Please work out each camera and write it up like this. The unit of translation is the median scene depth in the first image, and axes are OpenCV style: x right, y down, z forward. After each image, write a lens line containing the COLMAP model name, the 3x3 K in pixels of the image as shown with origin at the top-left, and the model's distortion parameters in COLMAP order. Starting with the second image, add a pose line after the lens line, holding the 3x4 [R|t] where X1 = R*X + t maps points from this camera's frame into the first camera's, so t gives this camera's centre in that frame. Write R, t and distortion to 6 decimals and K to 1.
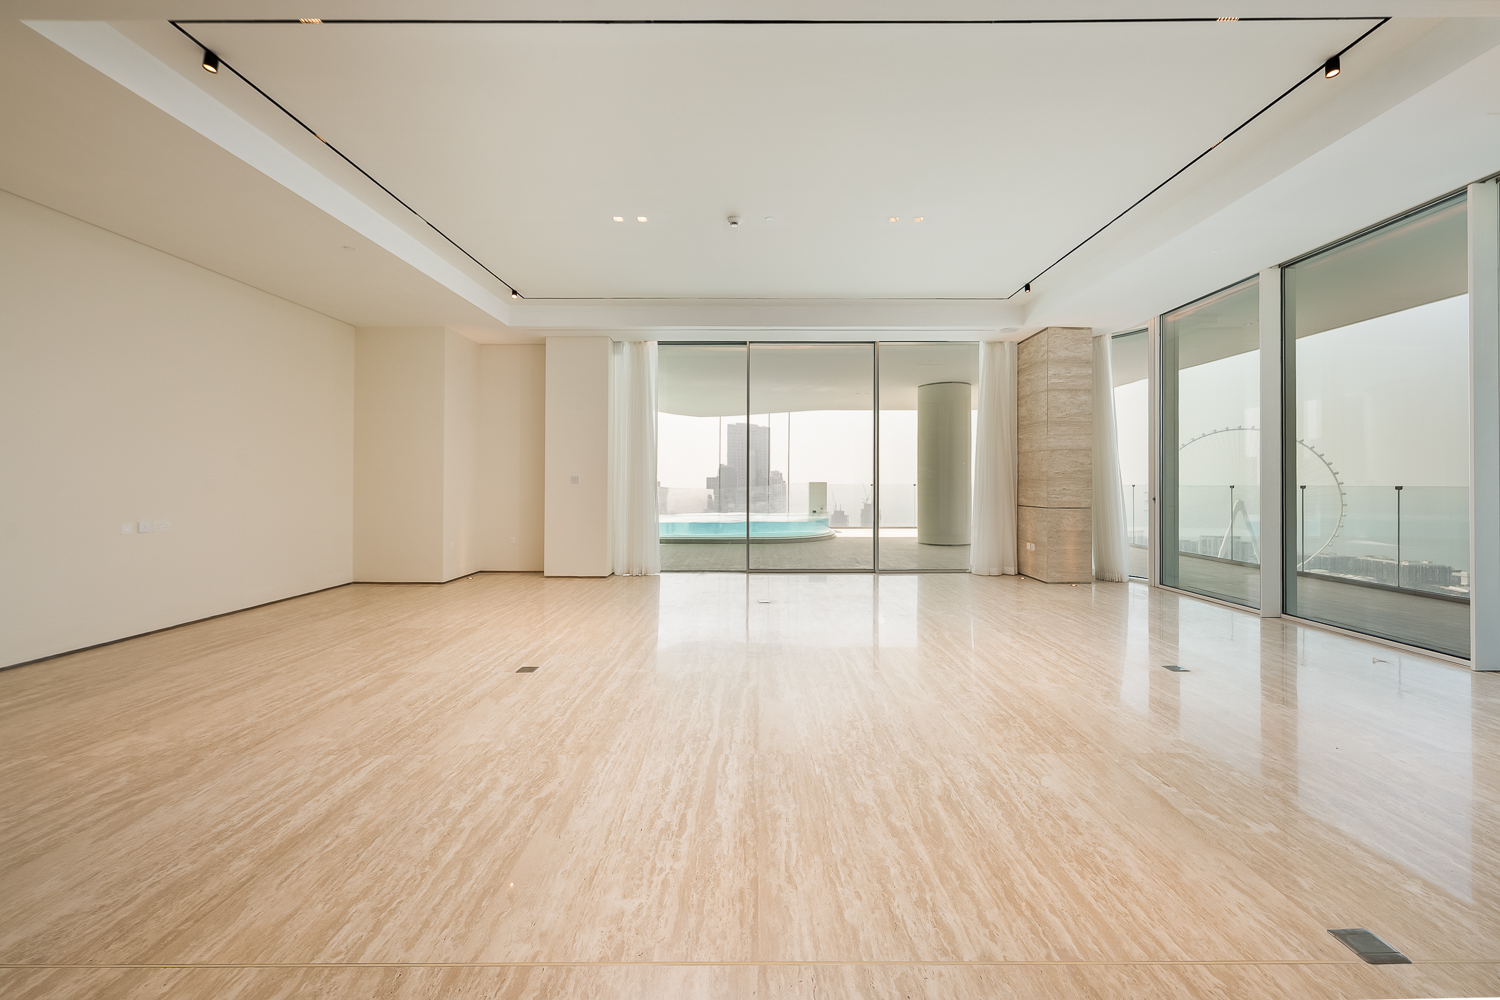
lens RADIAL K [[602.6, 0, 745.3], [0, 602.6, 477.4], [0, 0, 1]] dist [-0.000459, -0.000082]
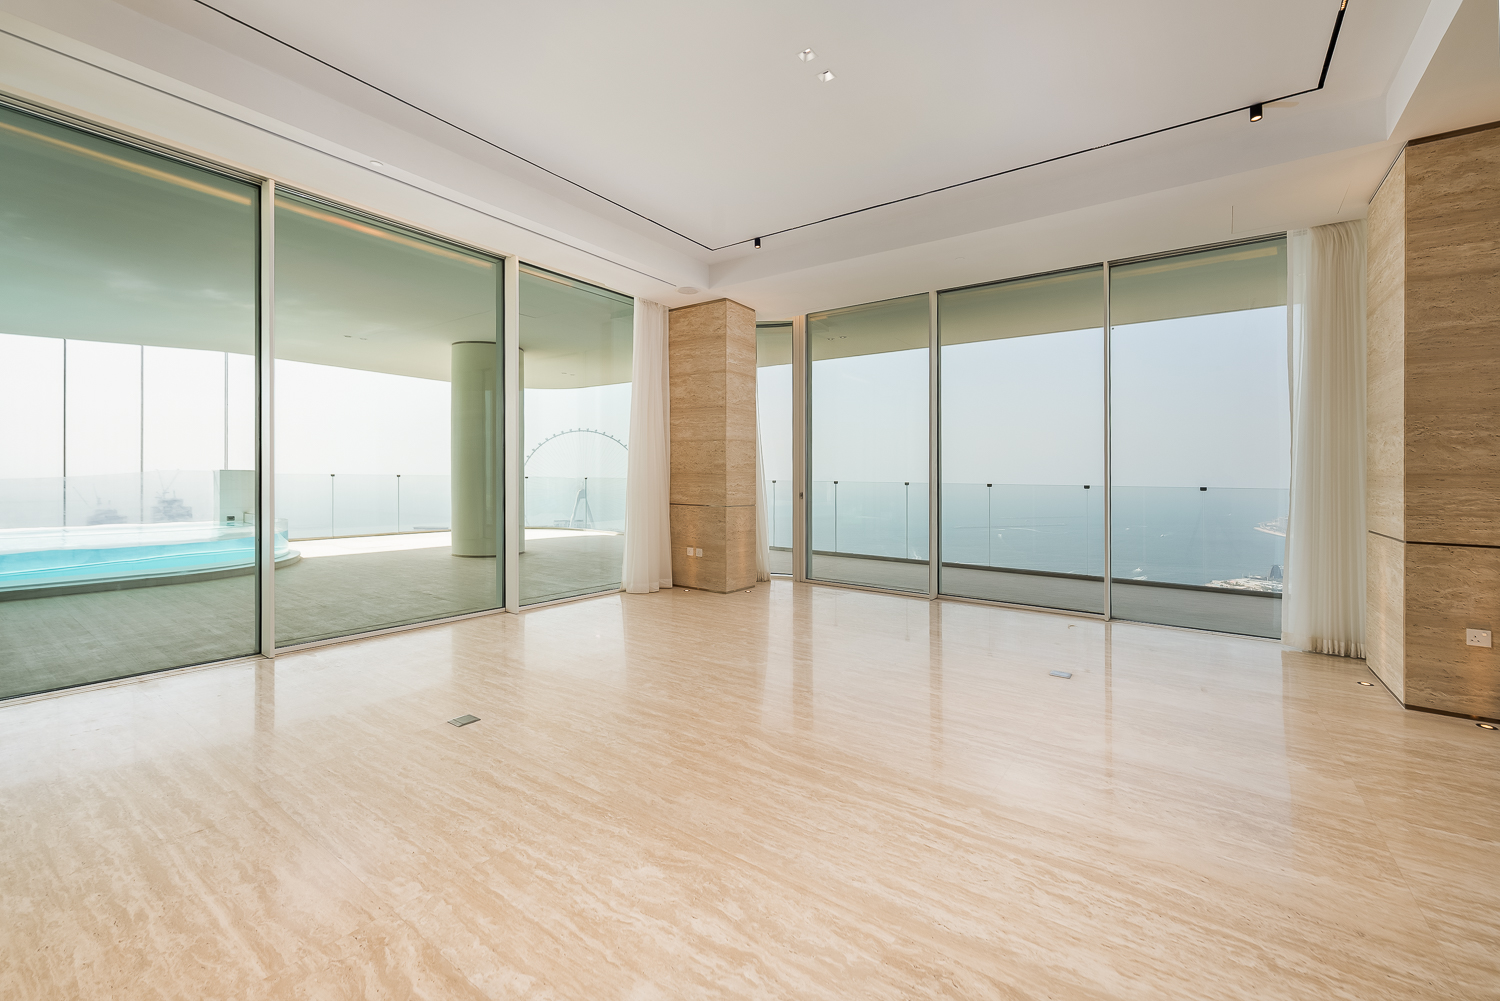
lens RADIAL K [[621.8, 0, 753.4], [0, 621.8, 481.0], [0, 0, 1]] dist [0.000478, 0.000138]
pose [[0.573650, 0.002423, 0.819097, -0.210104], [-0.020401, 0.999728, 0.011331, 0.003038], [-0.818847, -0.023210, 0.573543, 0.454487]]
